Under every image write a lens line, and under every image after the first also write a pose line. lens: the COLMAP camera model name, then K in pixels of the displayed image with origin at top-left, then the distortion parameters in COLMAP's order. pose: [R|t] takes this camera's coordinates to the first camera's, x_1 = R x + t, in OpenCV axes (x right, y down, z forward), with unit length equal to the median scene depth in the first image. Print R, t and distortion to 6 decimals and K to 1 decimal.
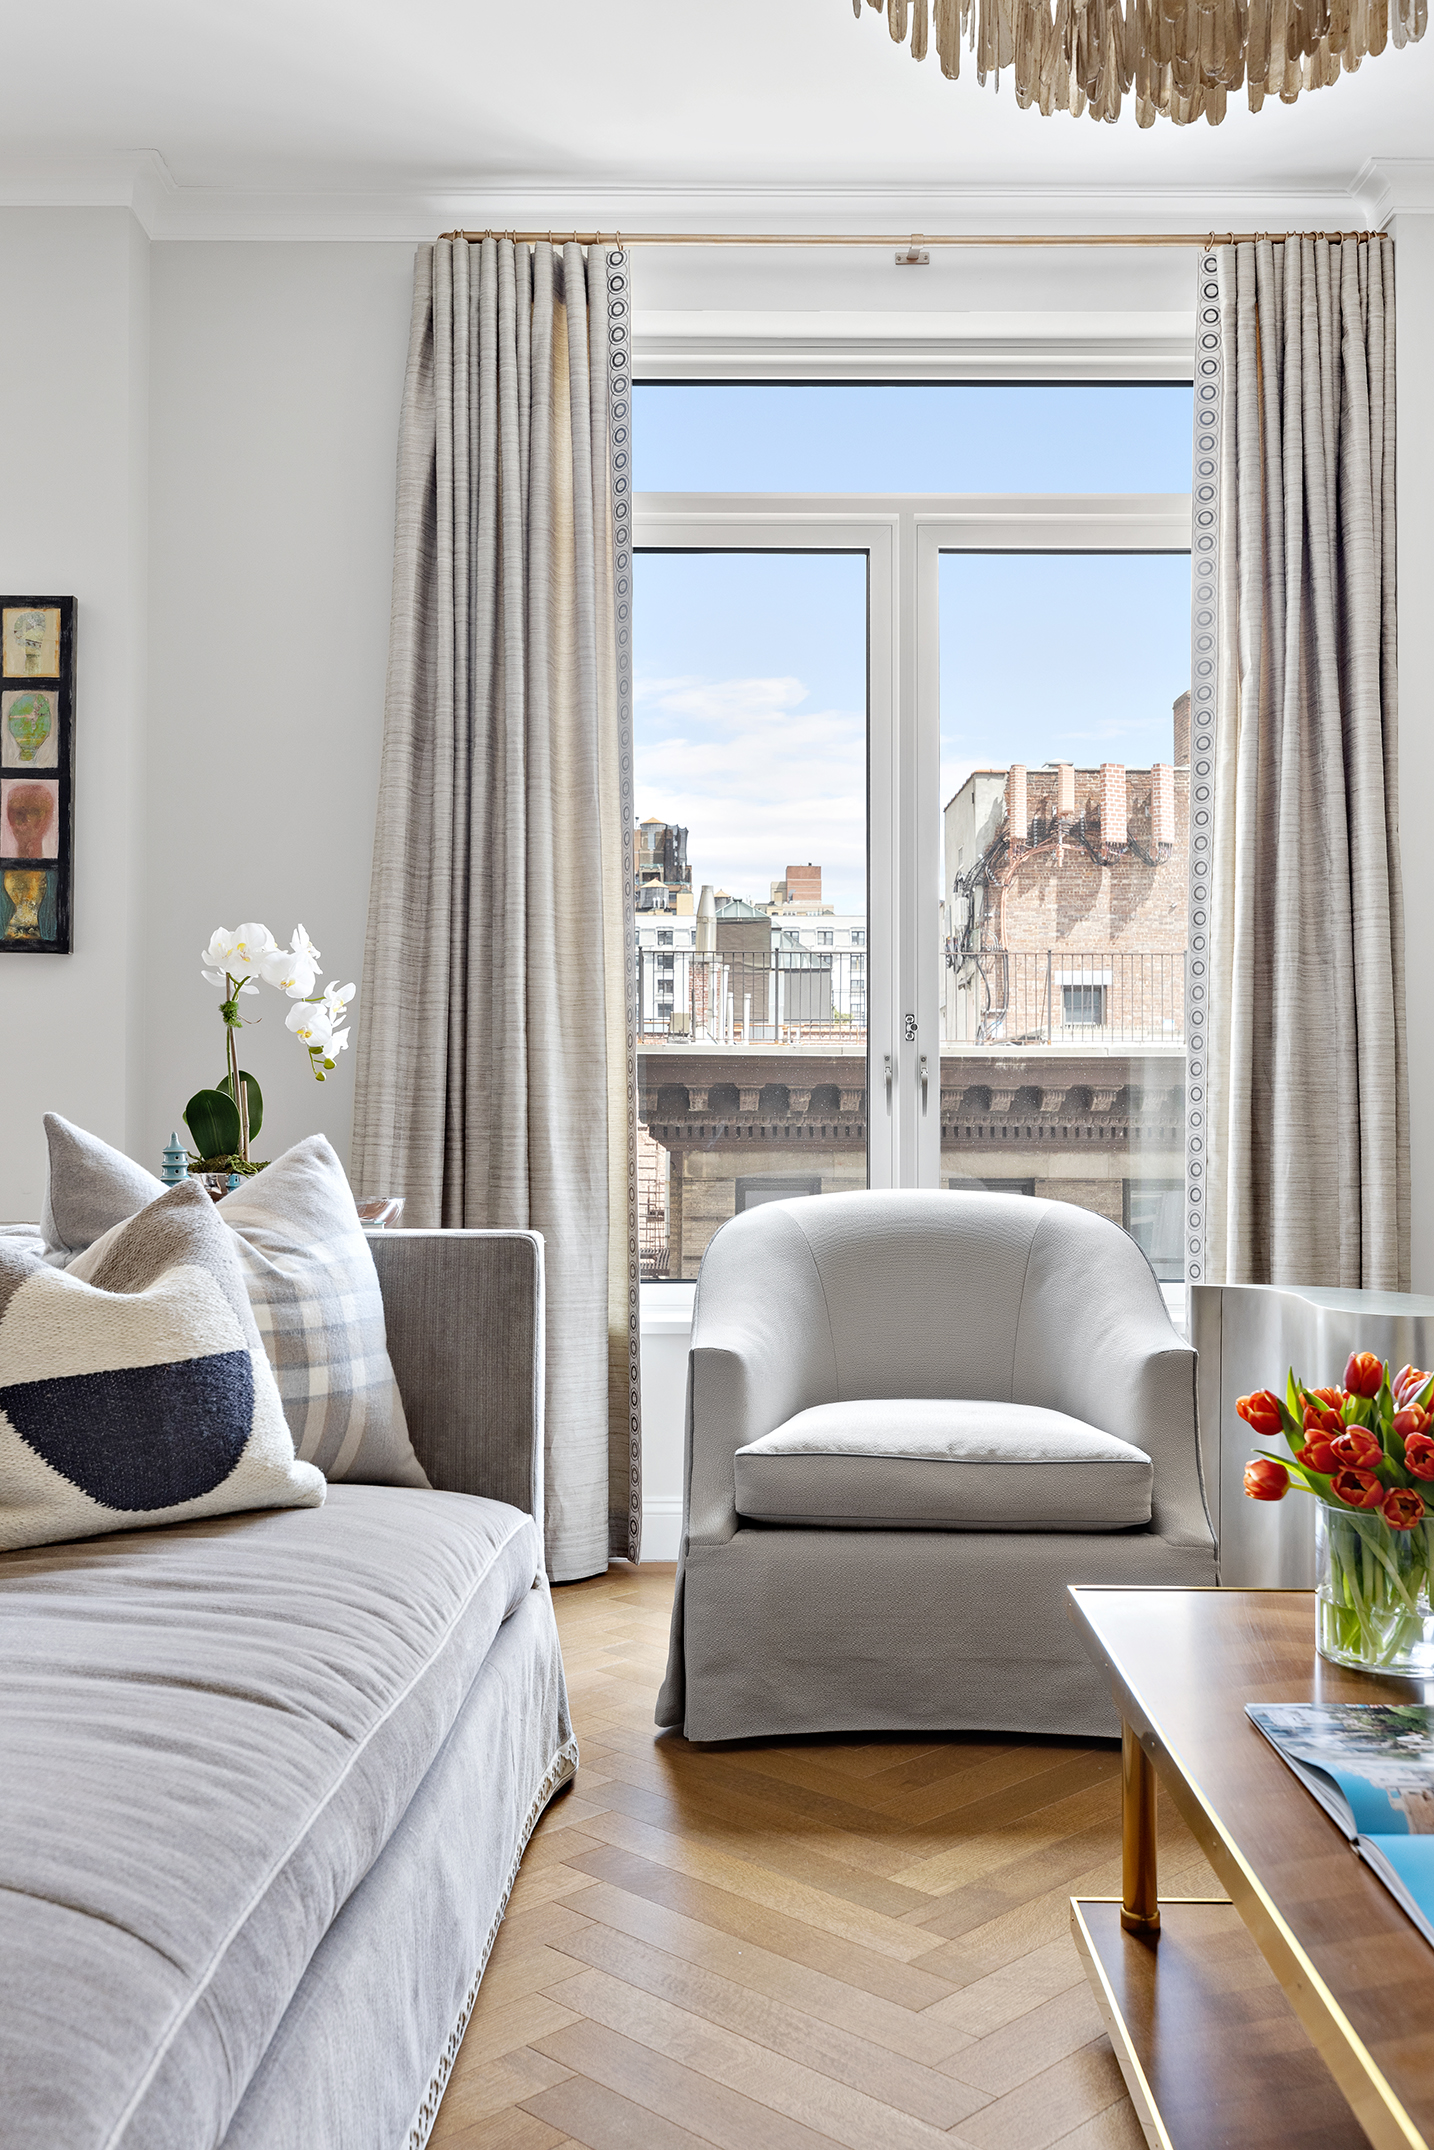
lens RADIAL K [[1999.7, 0, 720.0], [0, 1999.7, 1056.7], [0, 0, 1]] dist [0.004636, 0.000000]
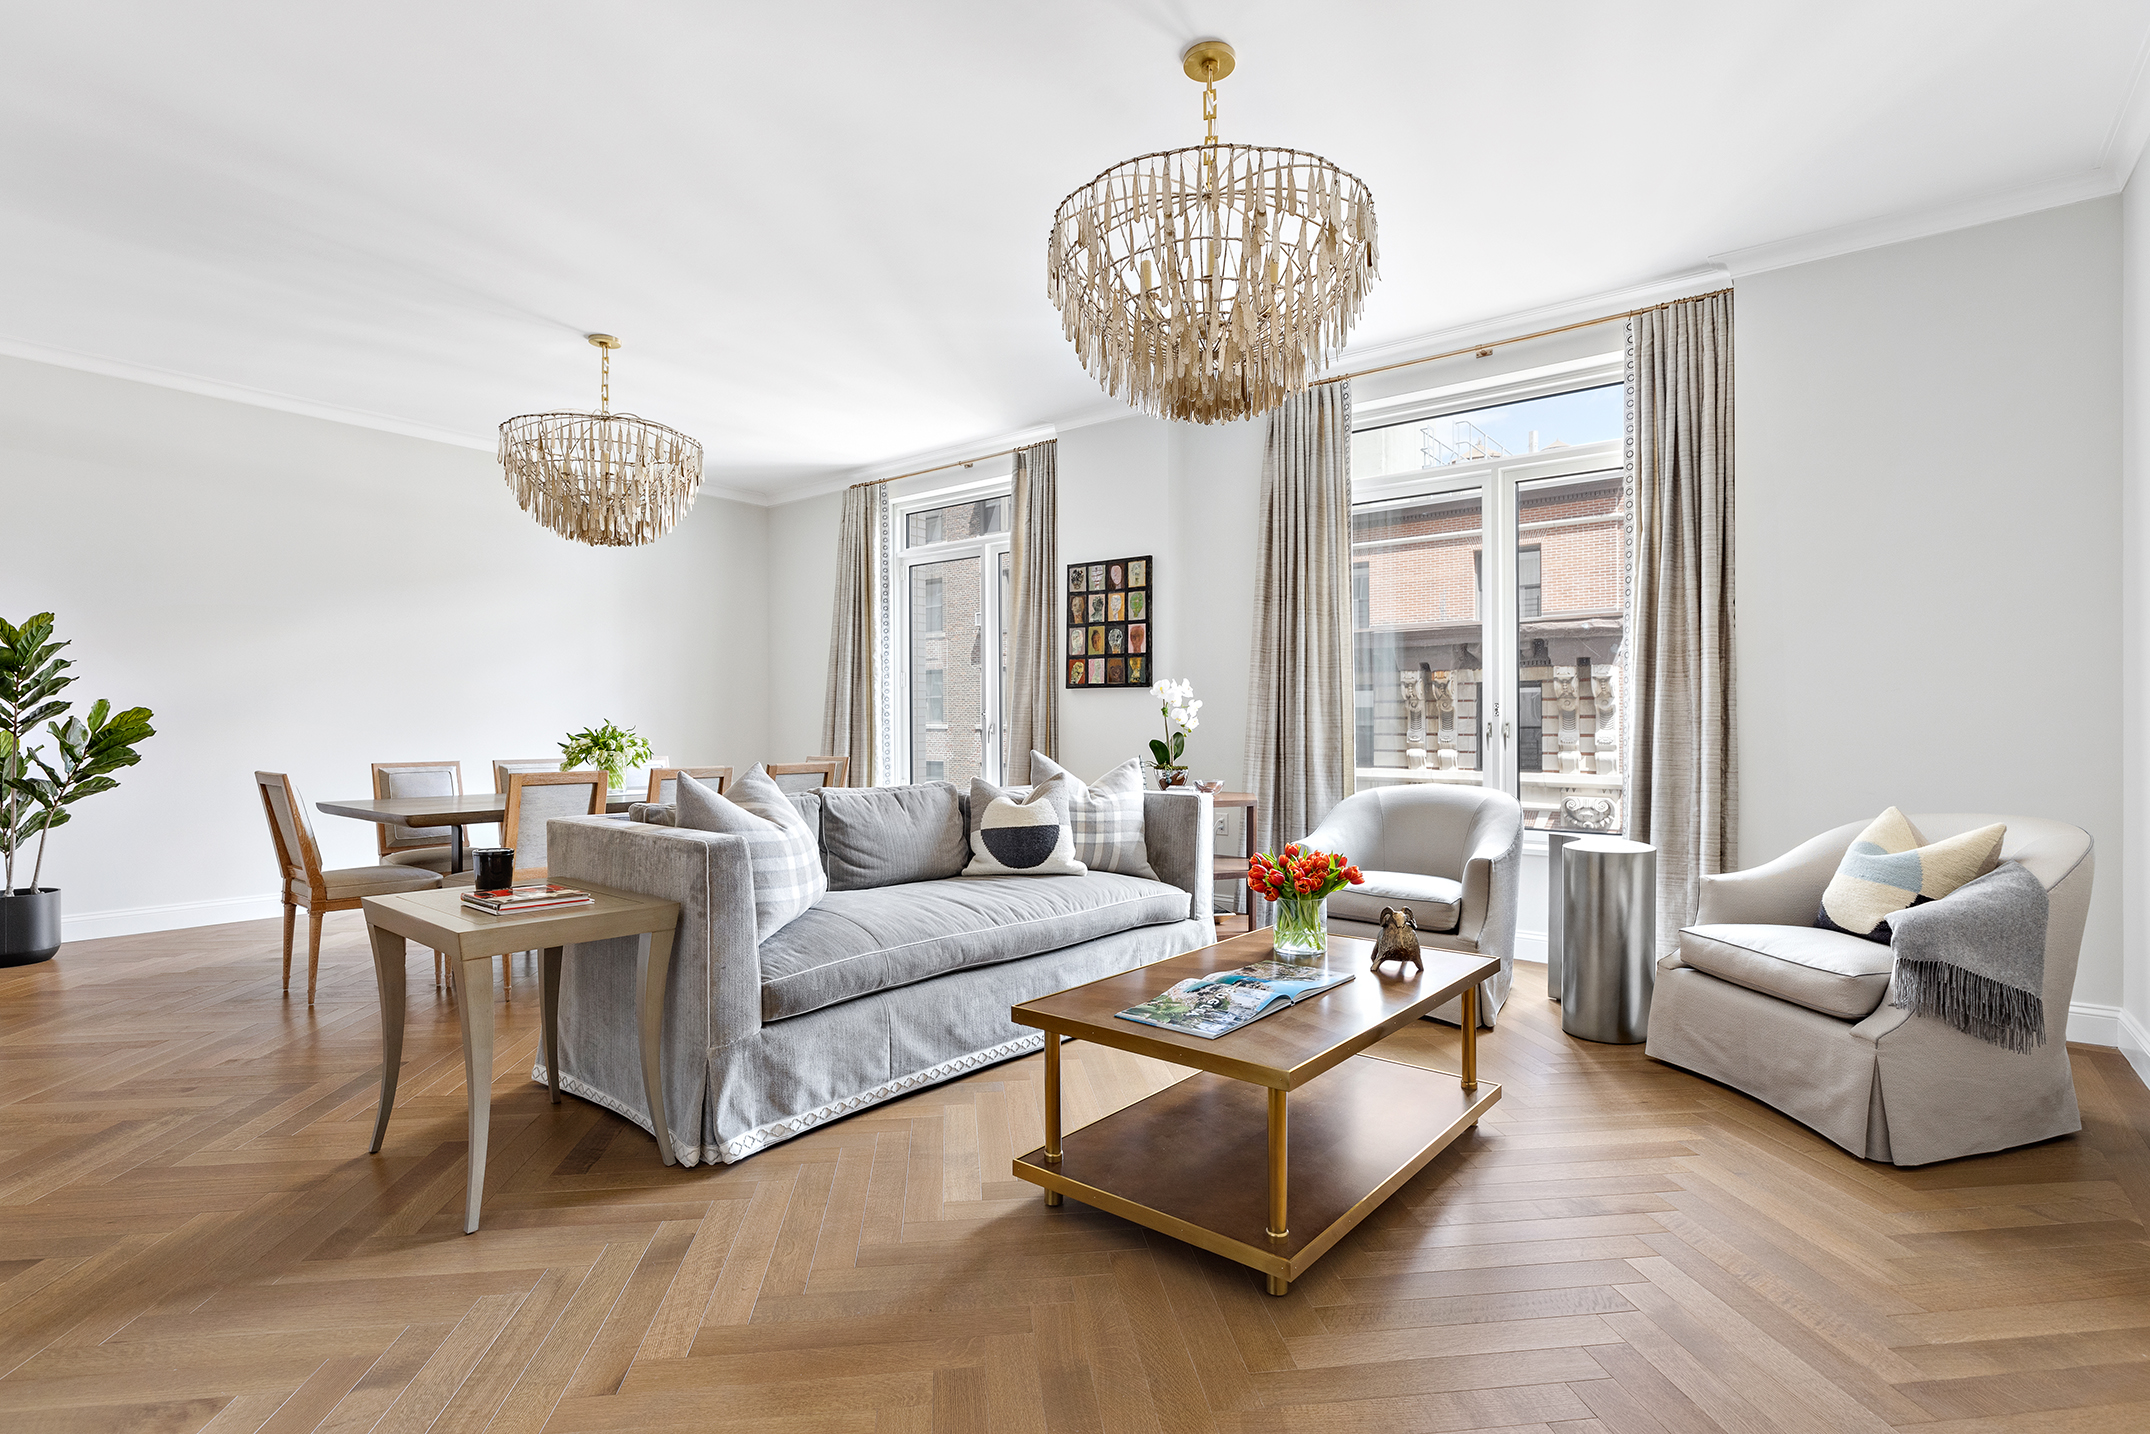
lens RADIAL K [[1033.3, 0, 1073.4], [0, 1033.3, 730.0], [0, 0, 1]] dist [0.001048, -0.000098]
pose [[0.781946, 0.001832, -0.623343, 0.468358], [0.013054, 0.999728, 0.019314, -0.021910], [0.623209, -0.023240, 0.781710, -0.164084]]
